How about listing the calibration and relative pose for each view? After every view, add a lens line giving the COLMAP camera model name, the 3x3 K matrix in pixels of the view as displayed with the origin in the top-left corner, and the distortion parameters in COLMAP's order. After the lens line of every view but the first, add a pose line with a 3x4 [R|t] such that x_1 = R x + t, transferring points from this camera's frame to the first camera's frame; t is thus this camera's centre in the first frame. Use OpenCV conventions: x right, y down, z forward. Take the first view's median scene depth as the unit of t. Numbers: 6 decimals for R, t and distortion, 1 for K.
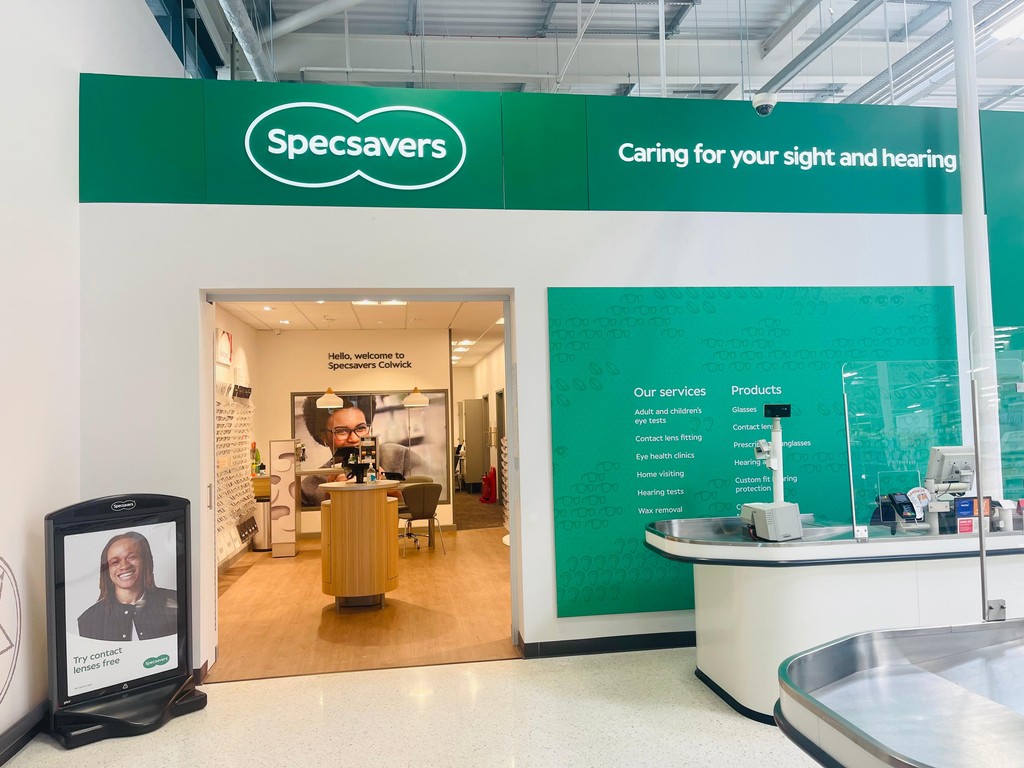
lens RADIAL K [[768.1, 0, 509.8], [0, 768.1, 385.1], [0, 0, 1]] dist [0.038073, 0.000422]
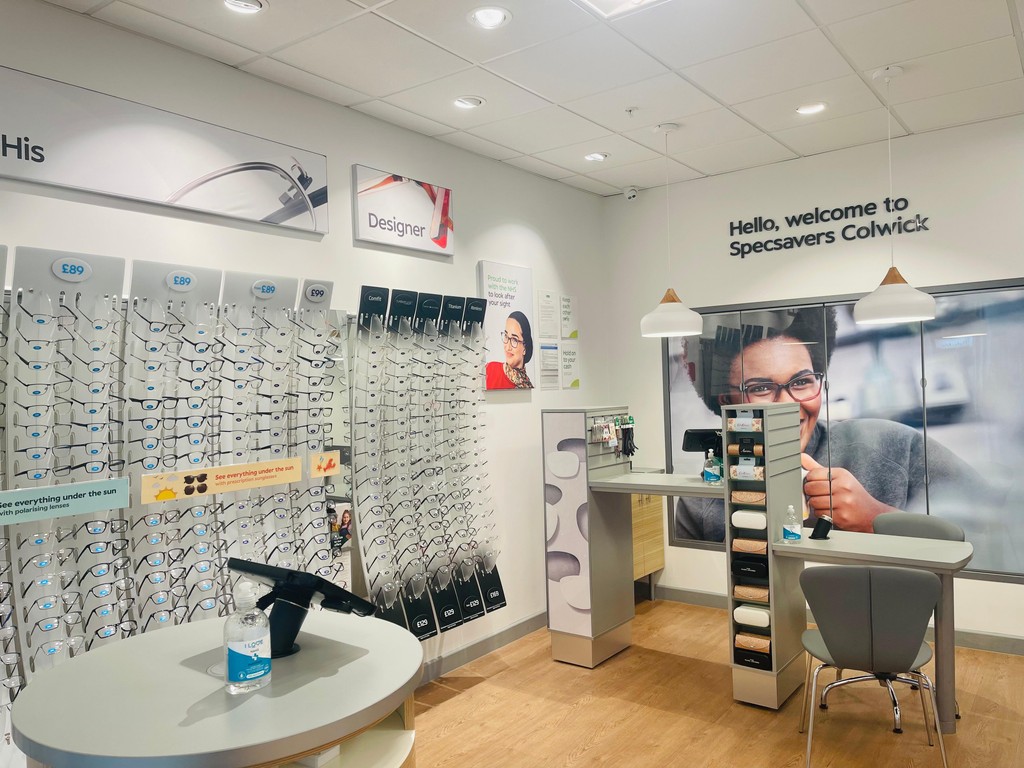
lens RADIAL K [[768.1, 0, 509.2], [0, 768.1, 384.6], [0, 0, 1]] dist [0.038073, 0.000422]
pose [[0.701721, 0.007880, -0.712408, 0.006519], [0.043229, 0.997626, 0.053615, 0.026044], [0.711139, -0.068419, 0.699715, 0.564730]]
